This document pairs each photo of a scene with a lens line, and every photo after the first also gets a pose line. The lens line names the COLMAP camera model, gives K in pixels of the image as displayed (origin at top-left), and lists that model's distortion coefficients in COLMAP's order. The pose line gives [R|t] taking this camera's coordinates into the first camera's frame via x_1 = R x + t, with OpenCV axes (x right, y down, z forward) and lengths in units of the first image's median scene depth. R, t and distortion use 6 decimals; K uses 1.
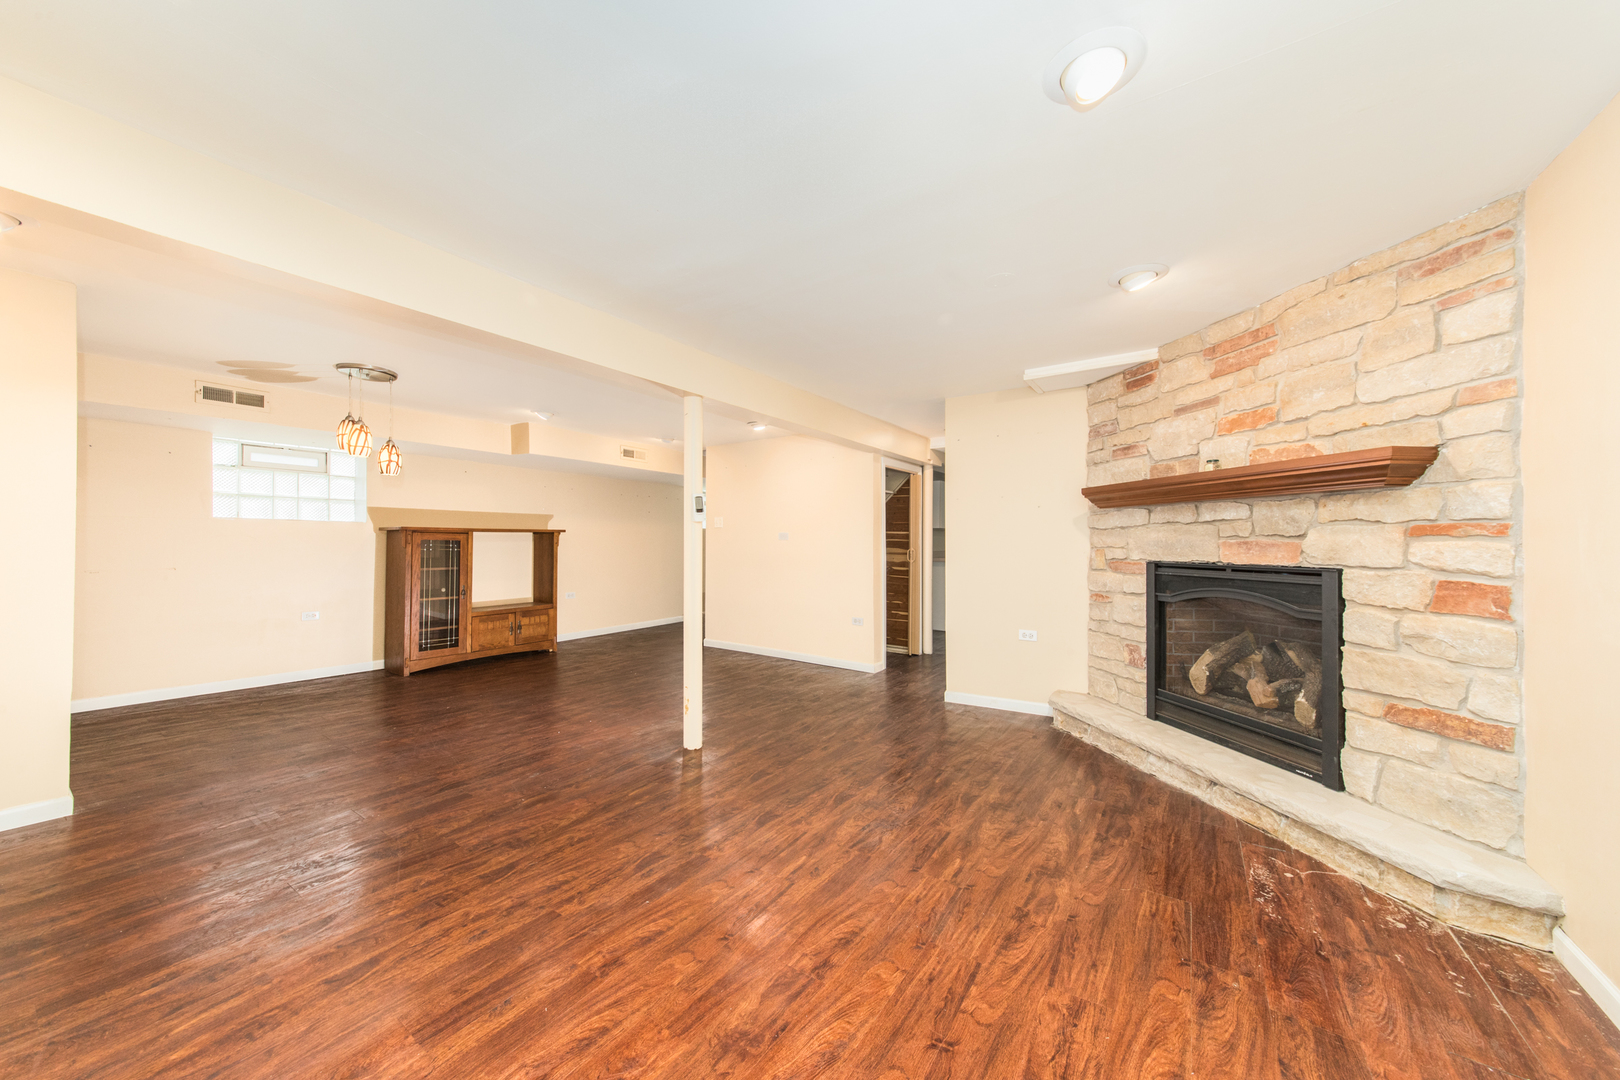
lens RADIAL K [[539.7, 0, 813.2], [0, 539.7, 545.6], [0, 0, 1]] dist [0.000454, 0.000017]
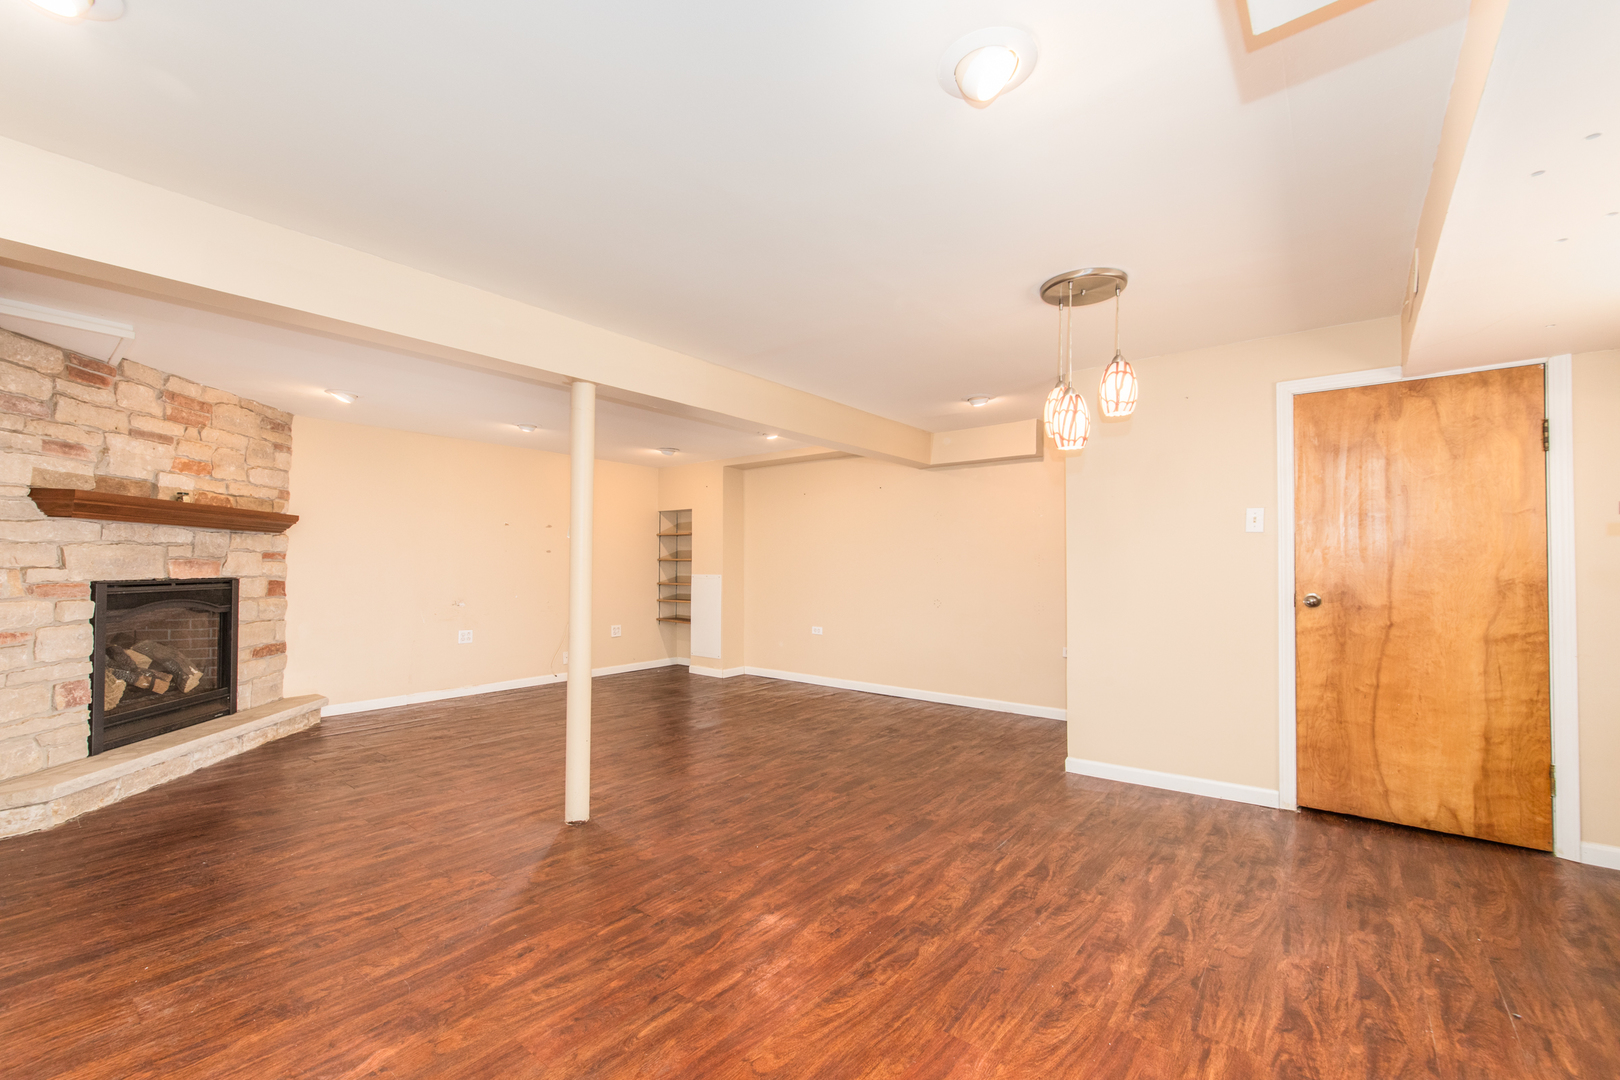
lens RADIAL K [[651.7, 0, 807.5], [0, 651.7, 549.5], [0, 0, 1]] dist [-0.000246, -0.000015]
pose [[-0.995048, 0.005232, 0.099254, -0.776441], [0.003502, 0.999839, -0.017597, -0.002084], [-0.099330, -0.017163, -0.994906, 2.289073]]
